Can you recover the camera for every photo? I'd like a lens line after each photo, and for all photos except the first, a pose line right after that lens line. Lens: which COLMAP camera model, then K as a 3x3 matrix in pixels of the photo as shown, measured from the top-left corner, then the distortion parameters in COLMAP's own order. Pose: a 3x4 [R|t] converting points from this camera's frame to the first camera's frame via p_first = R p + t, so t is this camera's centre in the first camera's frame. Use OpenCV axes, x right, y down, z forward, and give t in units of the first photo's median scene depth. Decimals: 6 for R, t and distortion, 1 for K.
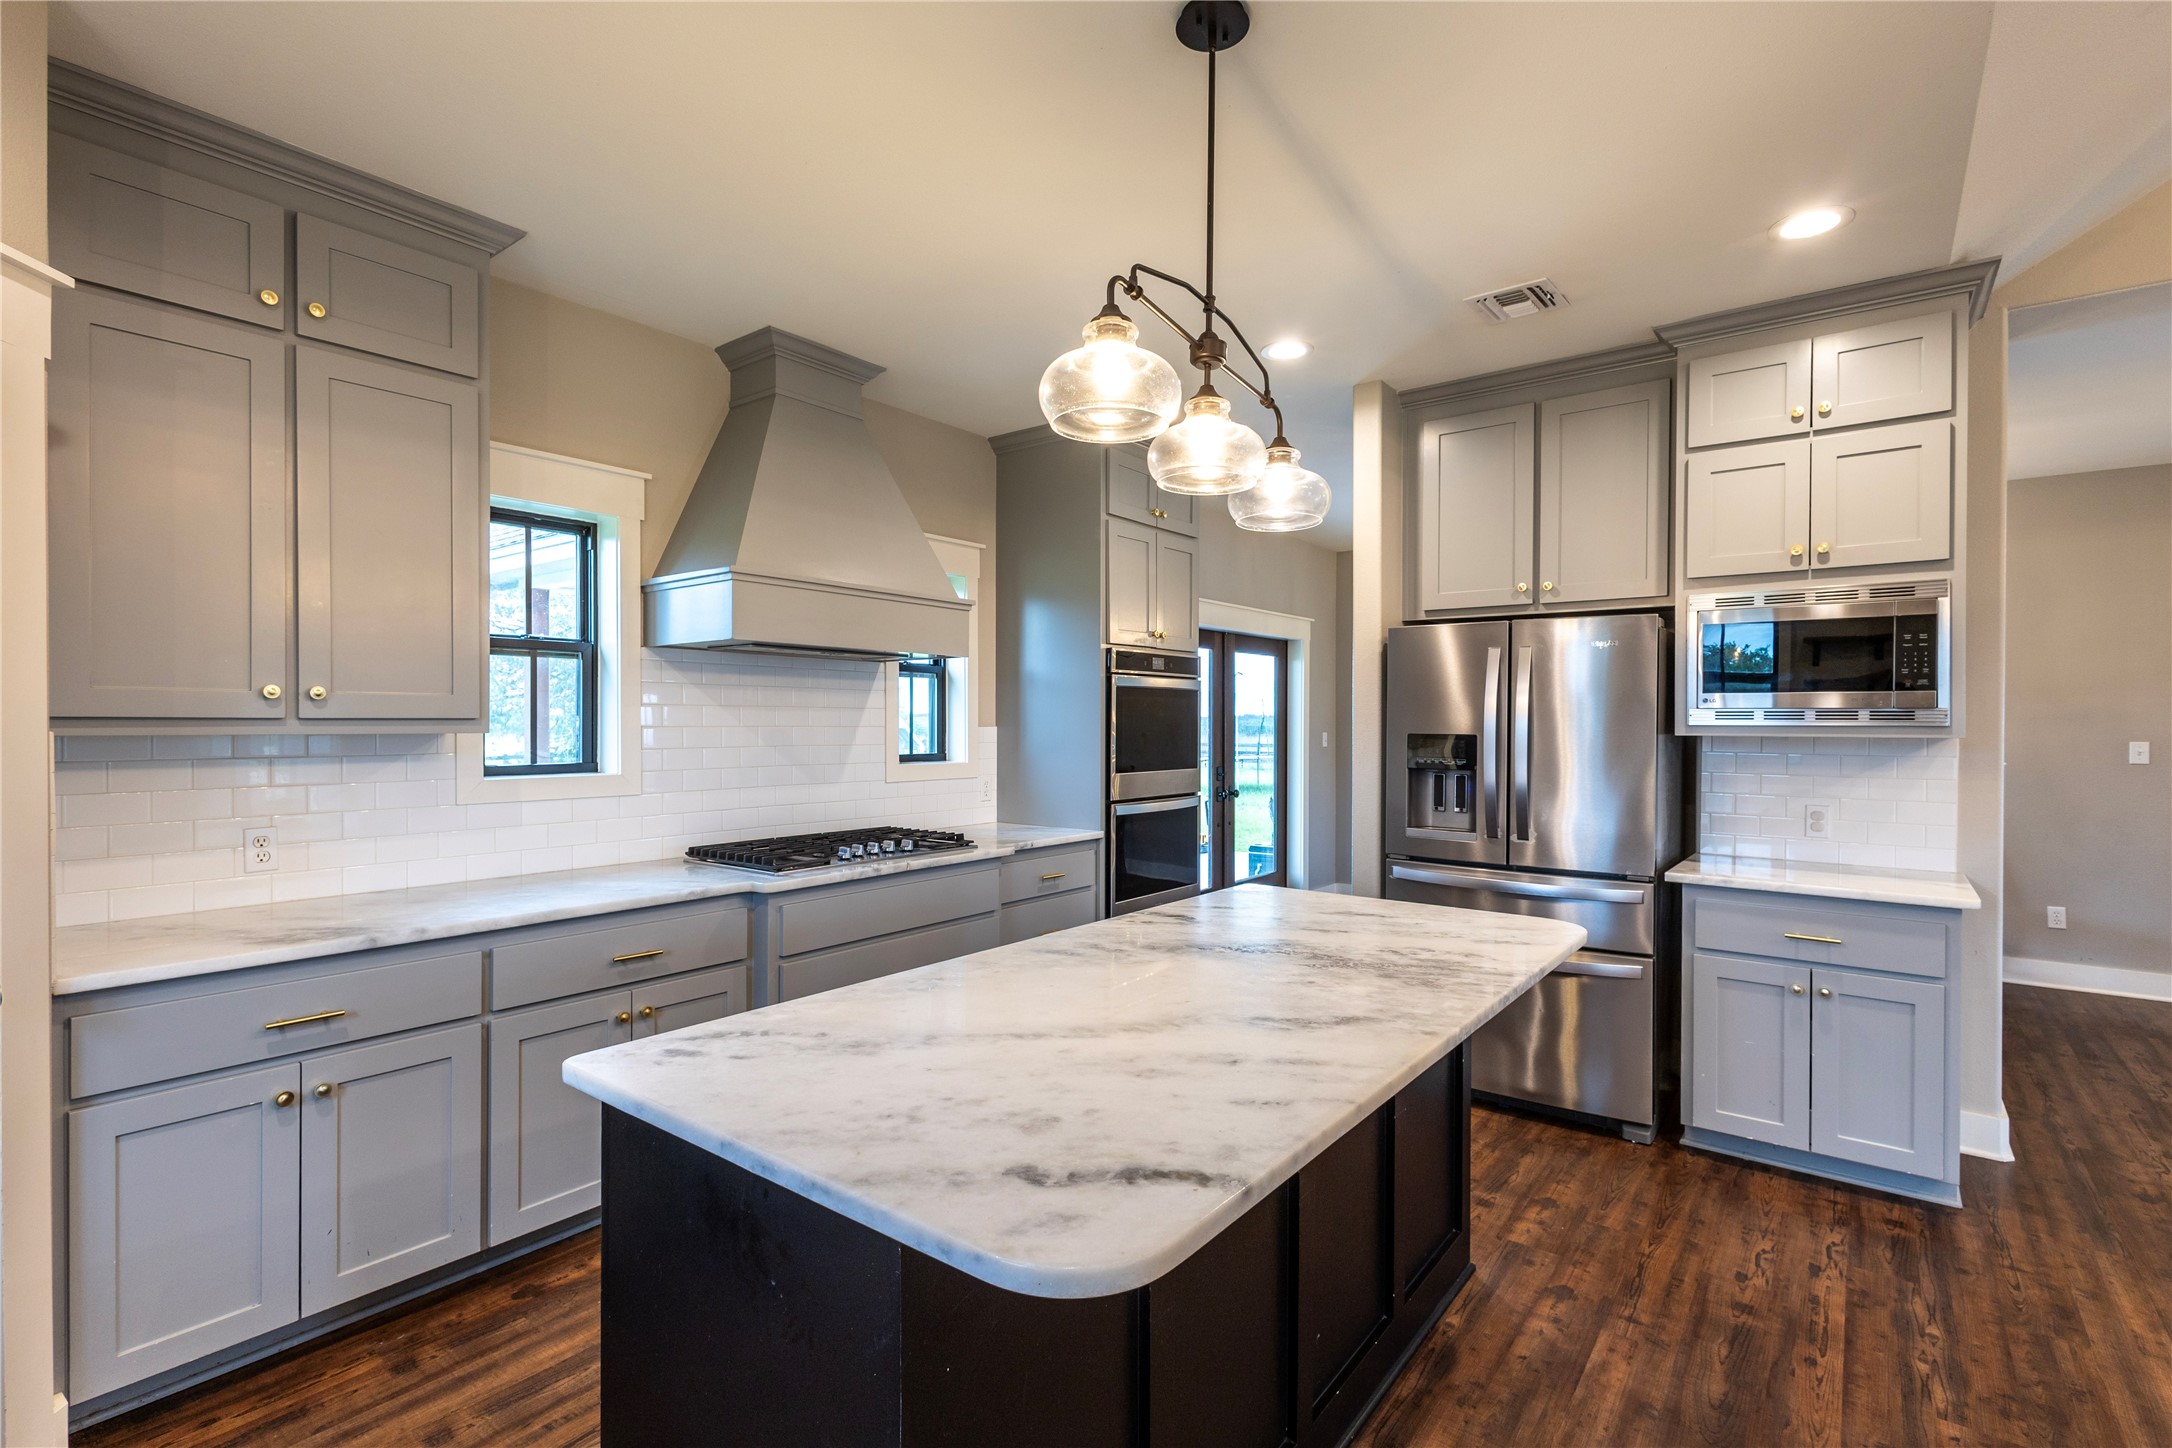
lens RADIAL K [[992.8, 0, 1092.3], [0, 992.8, 724.1], [0, 0, 1]] dist [0.012581, -0.005696]
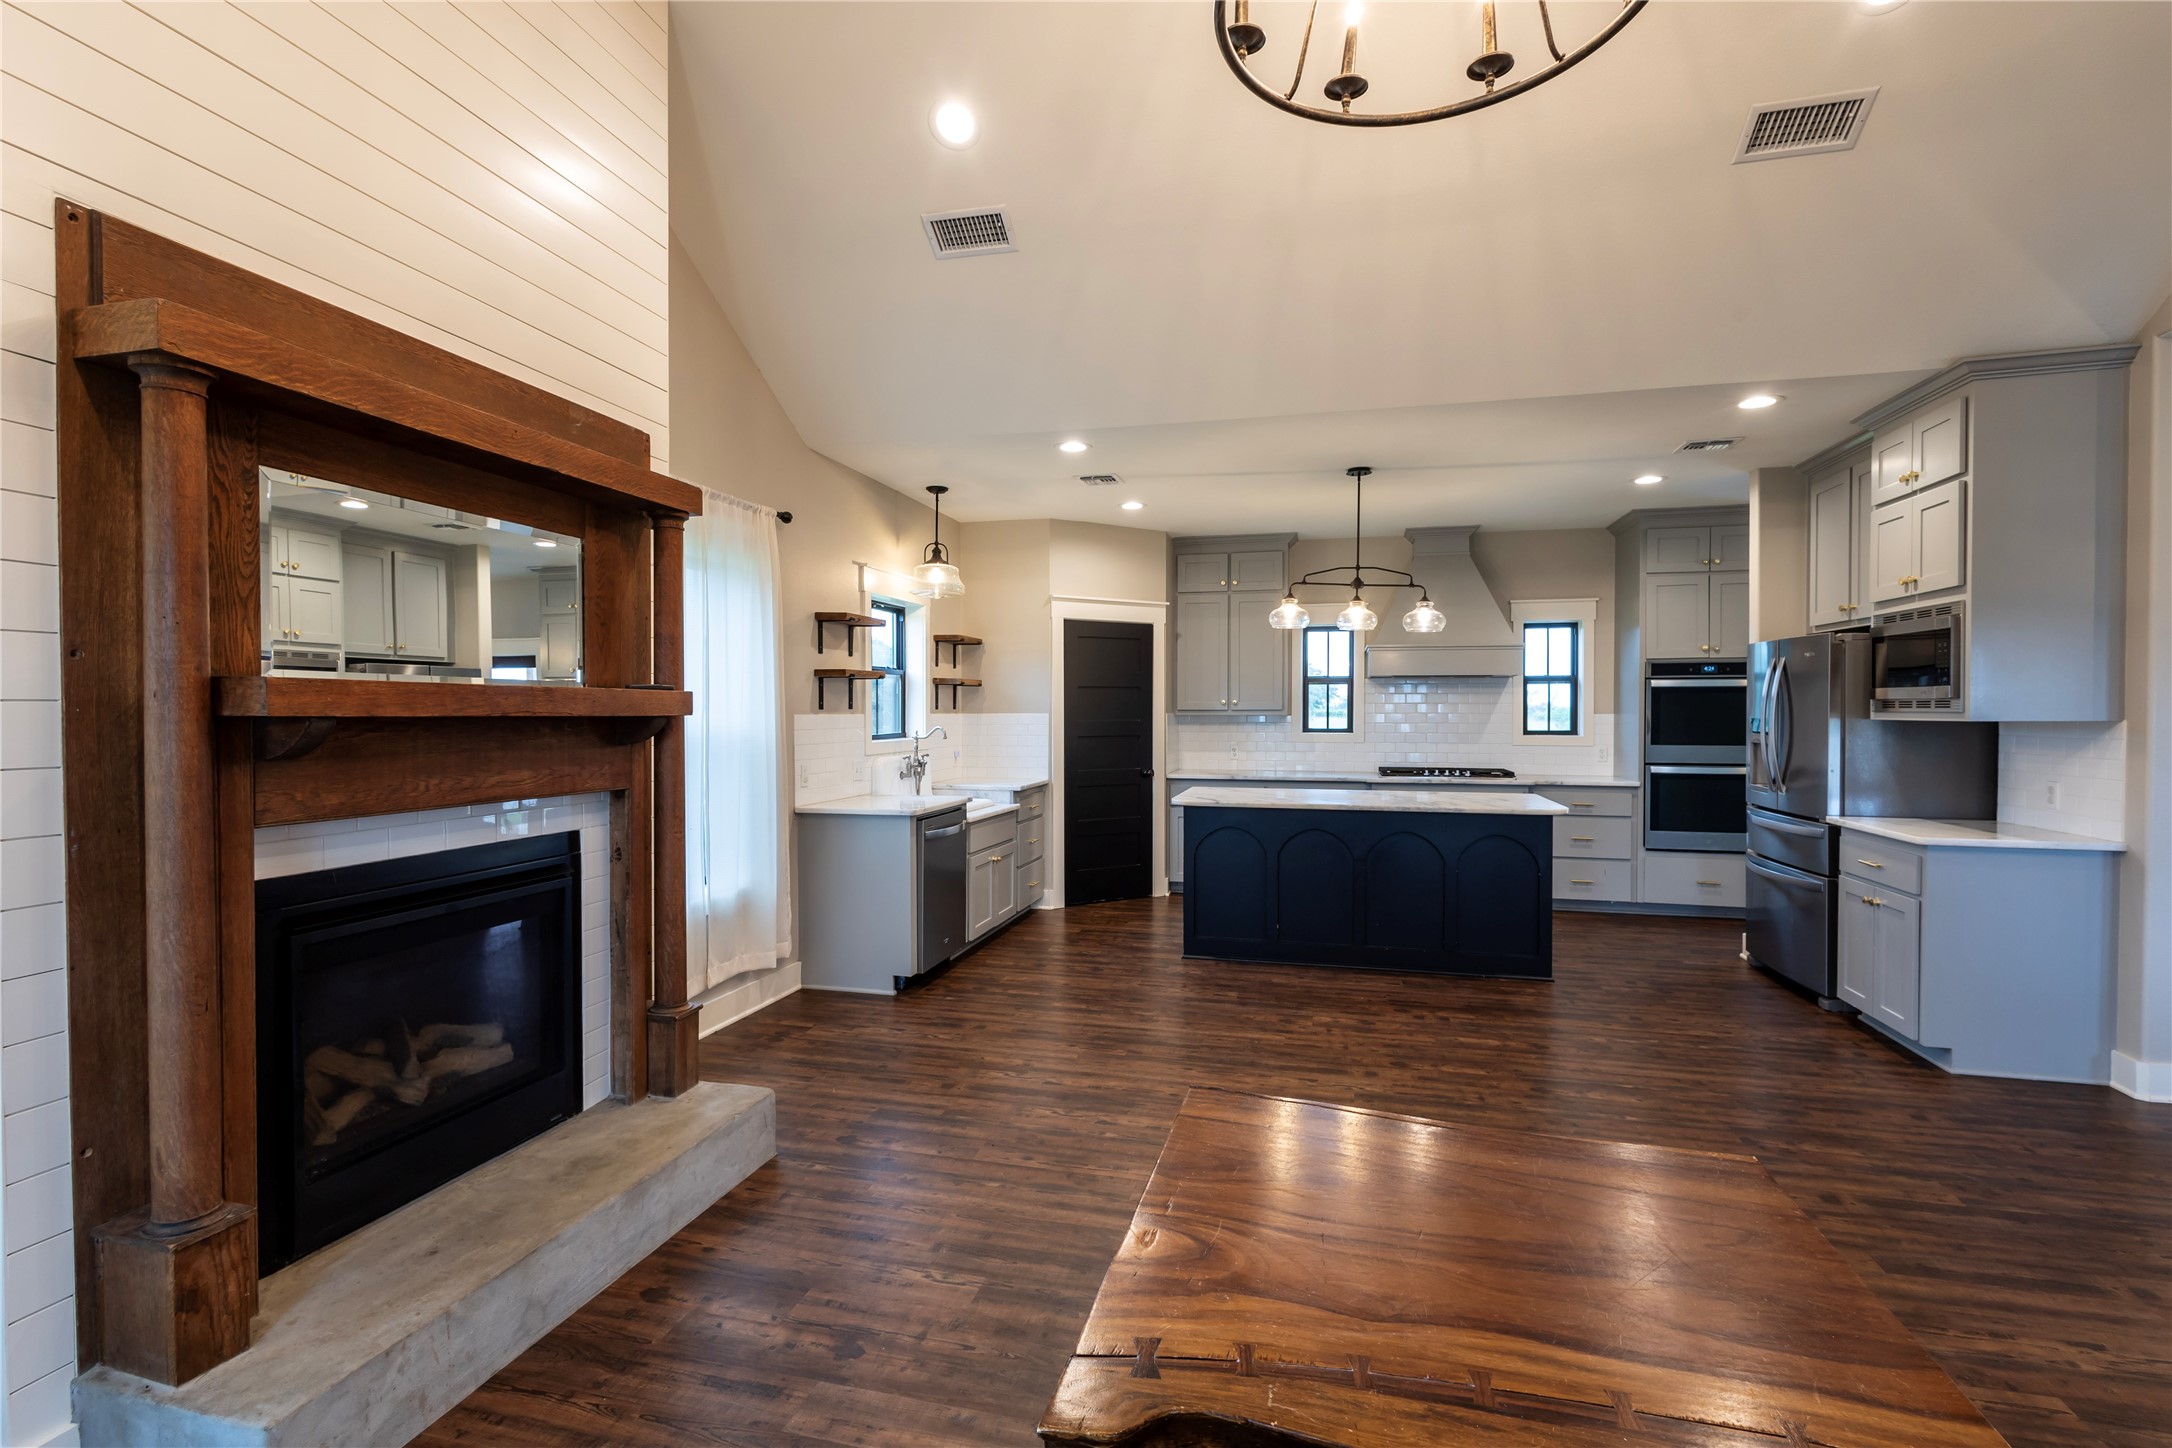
lens RADIAL K [[992.8, 0, 1082.0], [0, 992.8, 727.2], [0, 0, 1]] dist [0.012581, -0.005696]
pose [[0.394997, 0.012949, -0.918591, 1.646520], [-0.001618, 0.999909, 0.013399, 0.006233], [0.918681, -0.003807, 0.394982, -0.597180]]
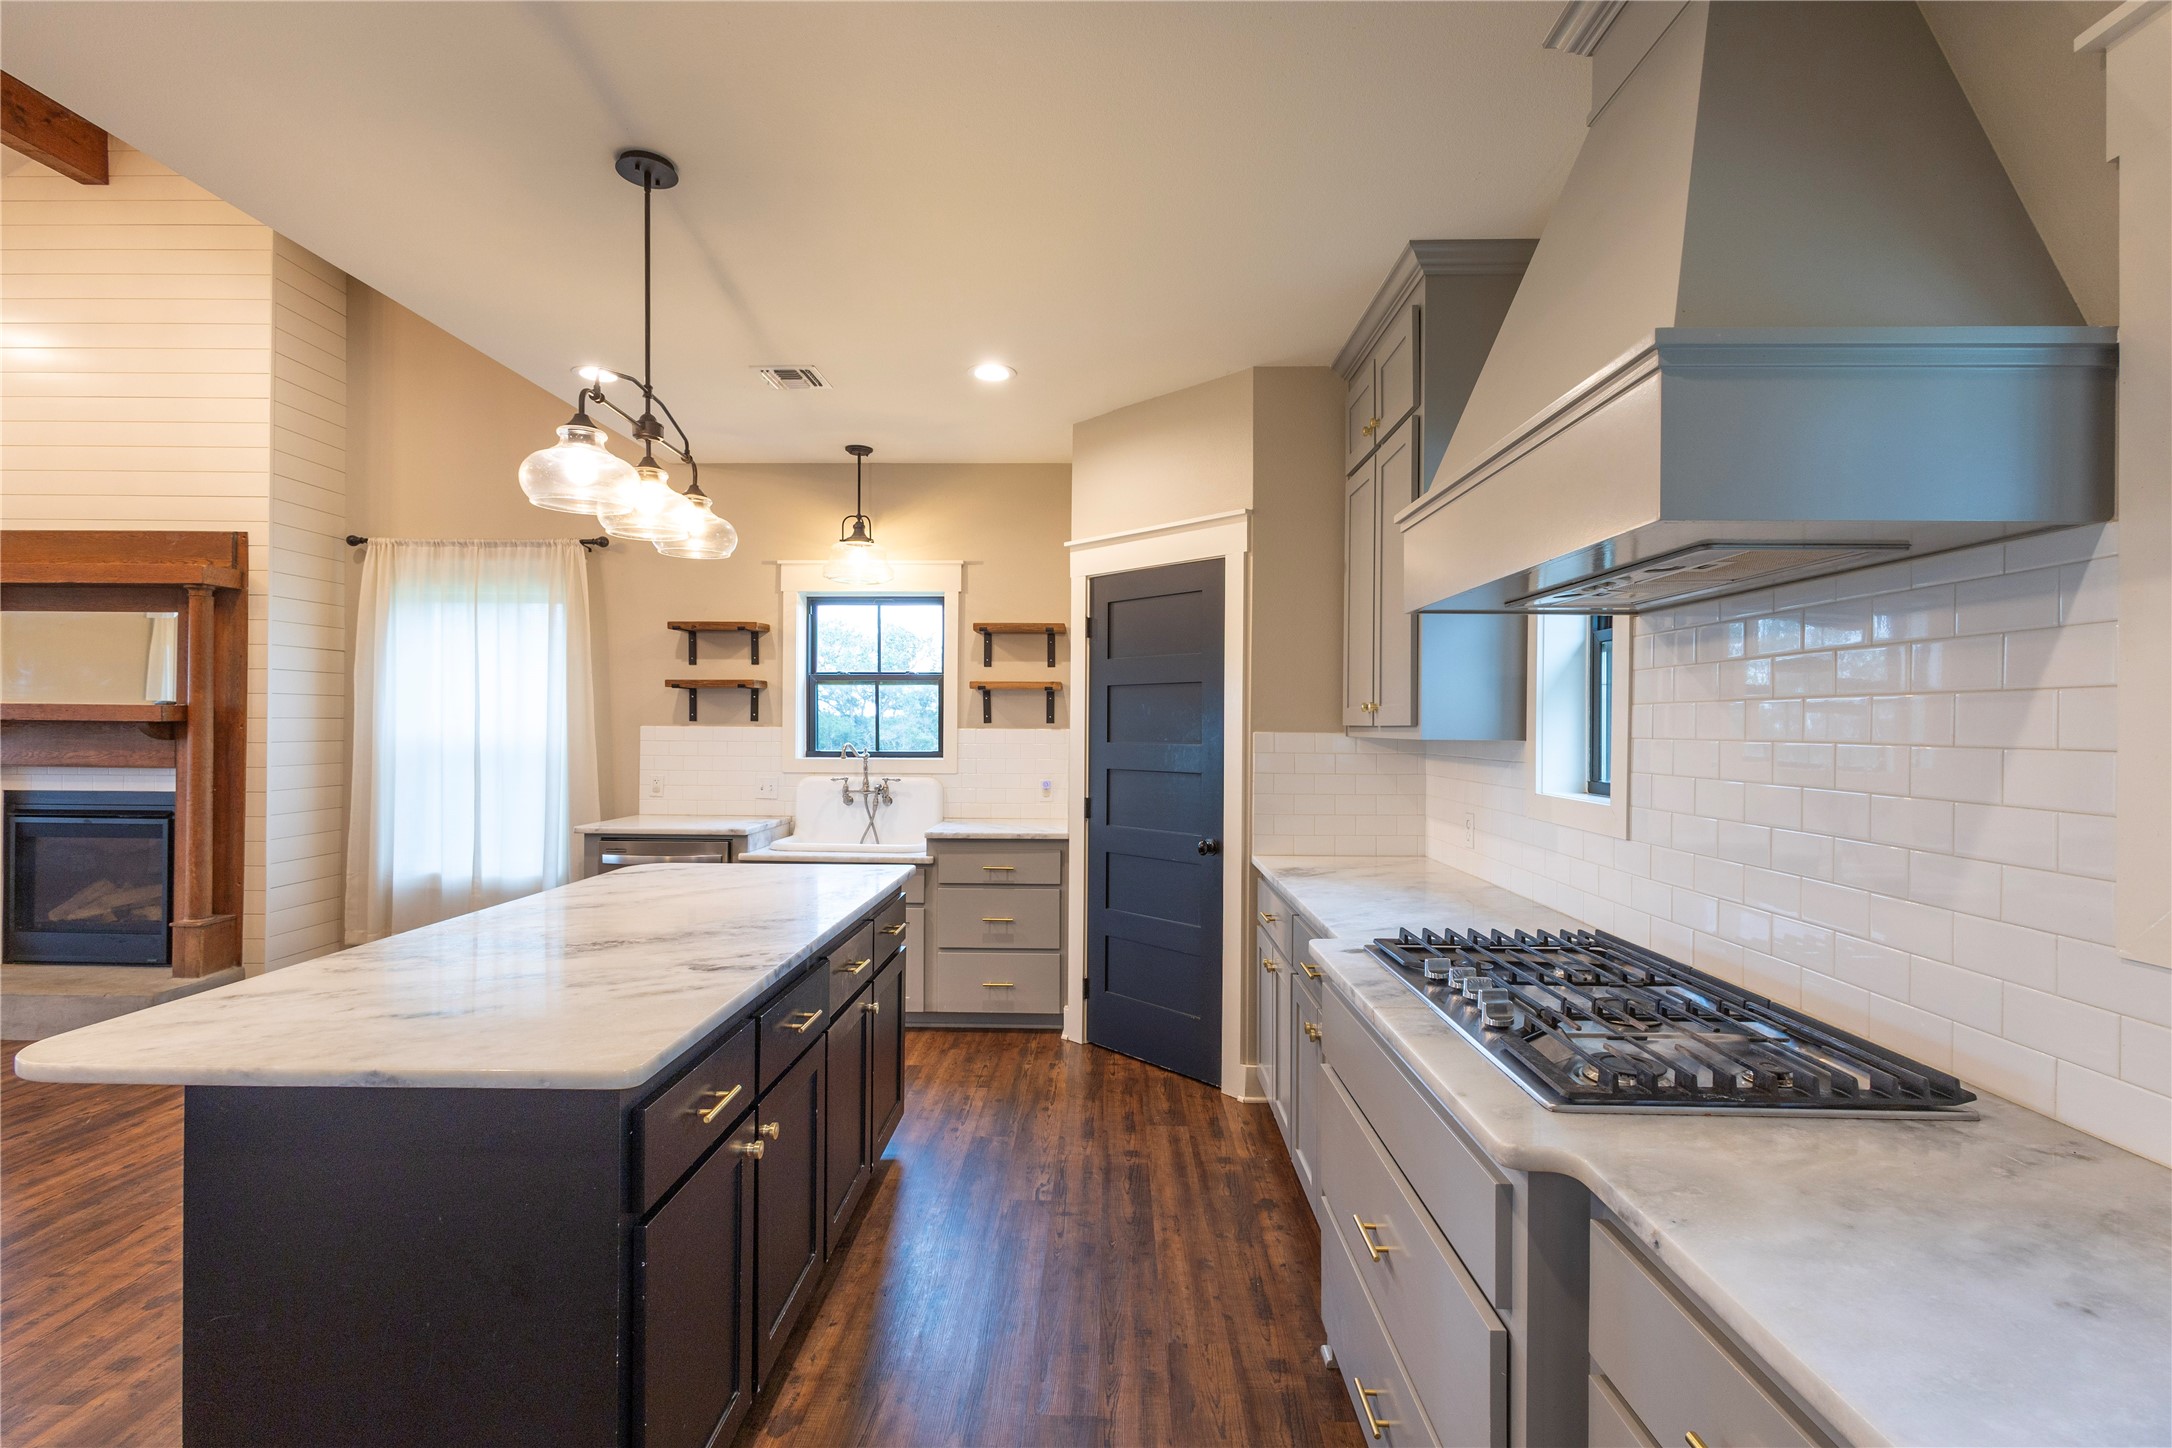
lens RADIAL K [[992.8, 0, 1080.0], [0, 992.8, 719.6], [0, 0, 1]] dist [0.012581, -0.005696]
pose [[-0.807627, -0.011494, -0.589581, 0.277309], [-0.010964, 0.999930, -0.004475, -0.002962], [0.589591, 0.002850, -0.807697, 1.555601]]
